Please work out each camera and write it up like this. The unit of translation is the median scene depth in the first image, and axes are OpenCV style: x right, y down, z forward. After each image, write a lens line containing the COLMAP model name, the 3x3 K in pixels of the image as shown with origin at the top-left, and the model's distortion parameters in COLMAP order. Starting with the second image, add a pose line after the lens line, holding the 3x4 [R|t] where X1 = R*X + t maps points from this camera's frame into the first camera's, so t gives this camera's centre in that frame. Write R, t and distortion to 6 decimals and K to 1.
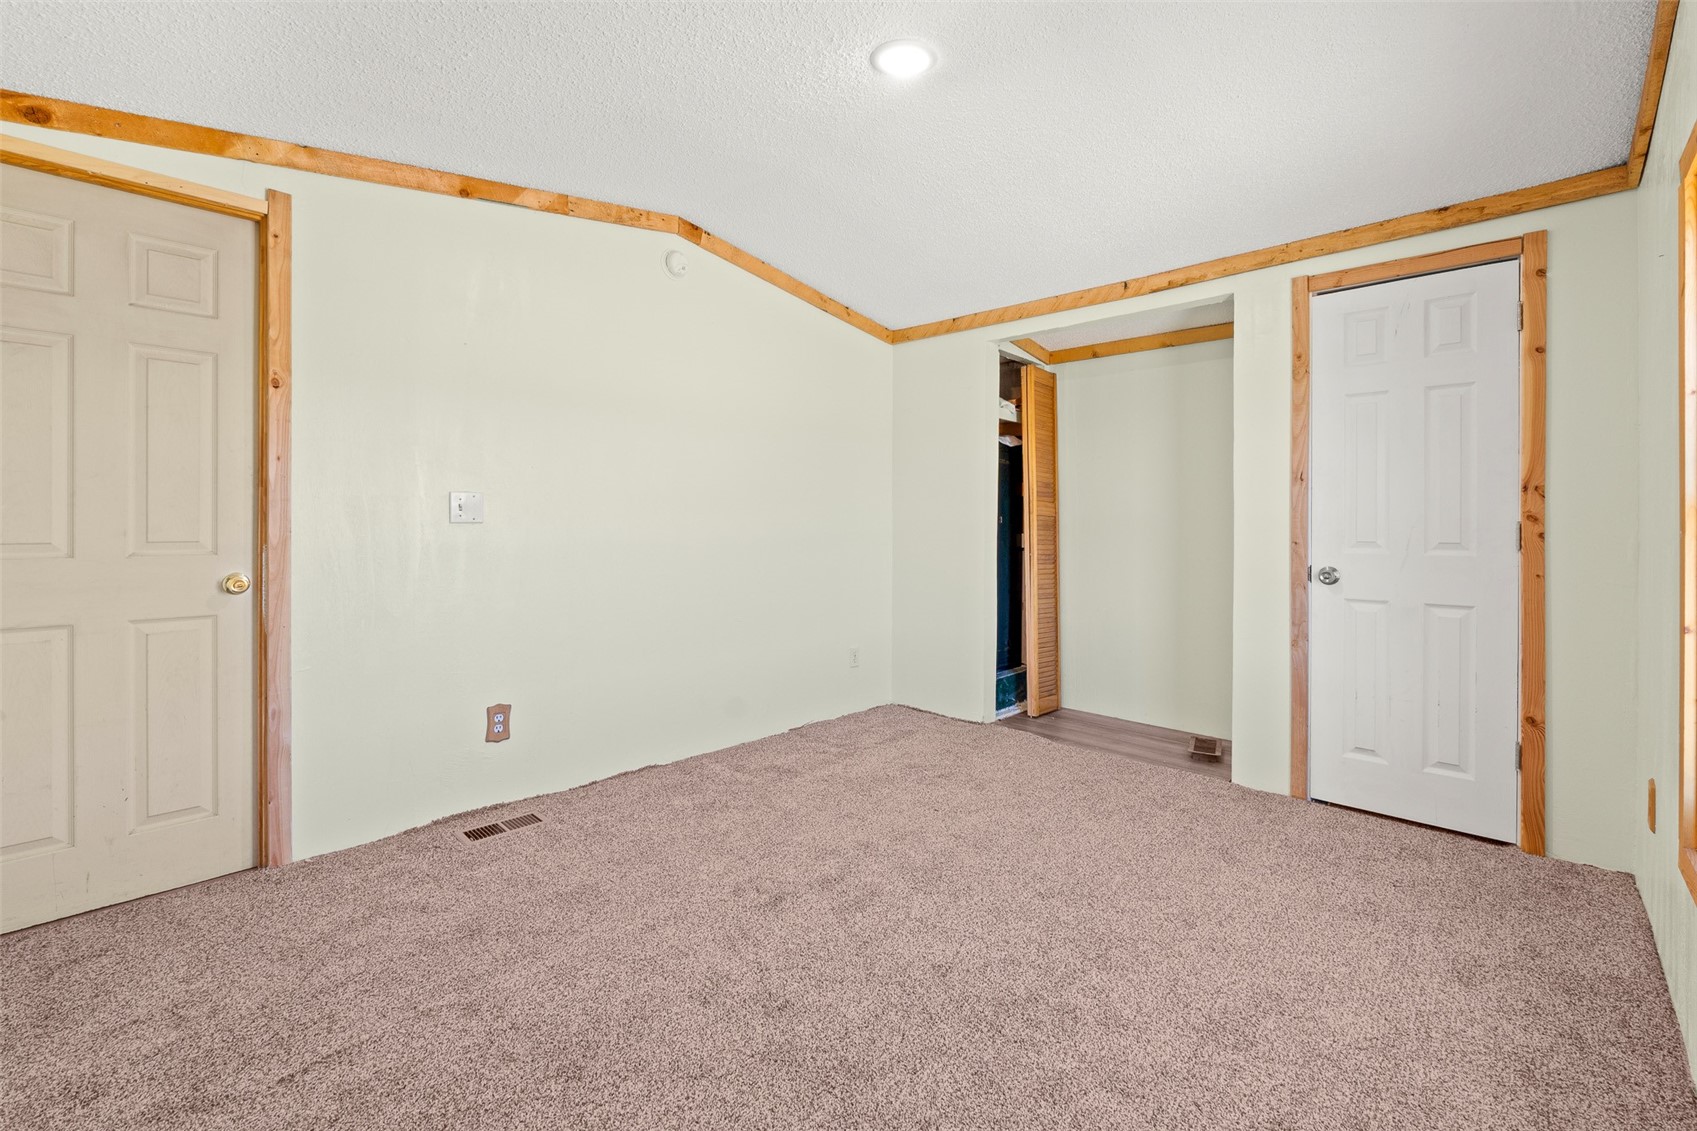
lens RADIAL K [[724.5, 0, 850.7], [0, 724.5, 520.7], [0, 0, 1]] dist [-0.009996, -0.000327]
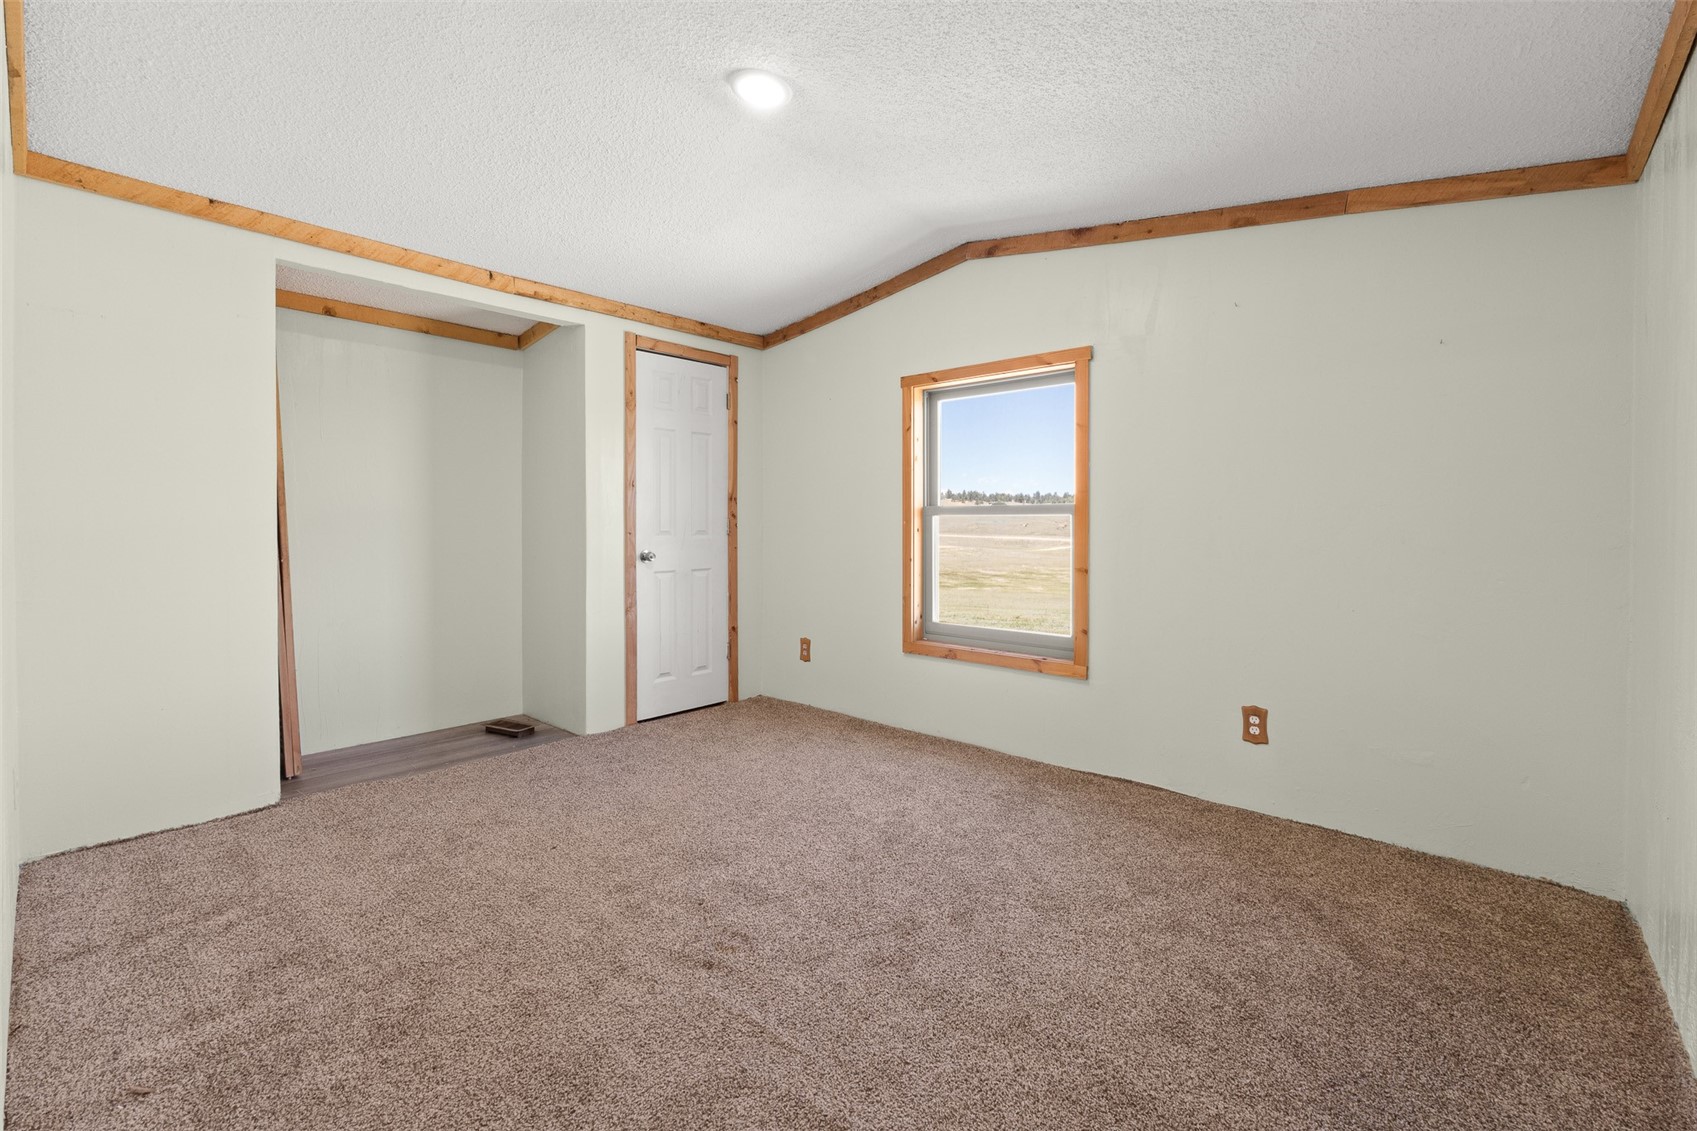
lens RADIAL K [[724.5, 0, 850.7], [0, 724.5, 520.7], [0, 0, 1]] dist [-0.009996, -0.000327]
pose [[-0.029370, -0.005336, 0.999554, -0.733047], [-0.006589, 0.999965, 0.005144, -0.001737], [-0.999547, -0.006435, -0.029404, 0.644110]]
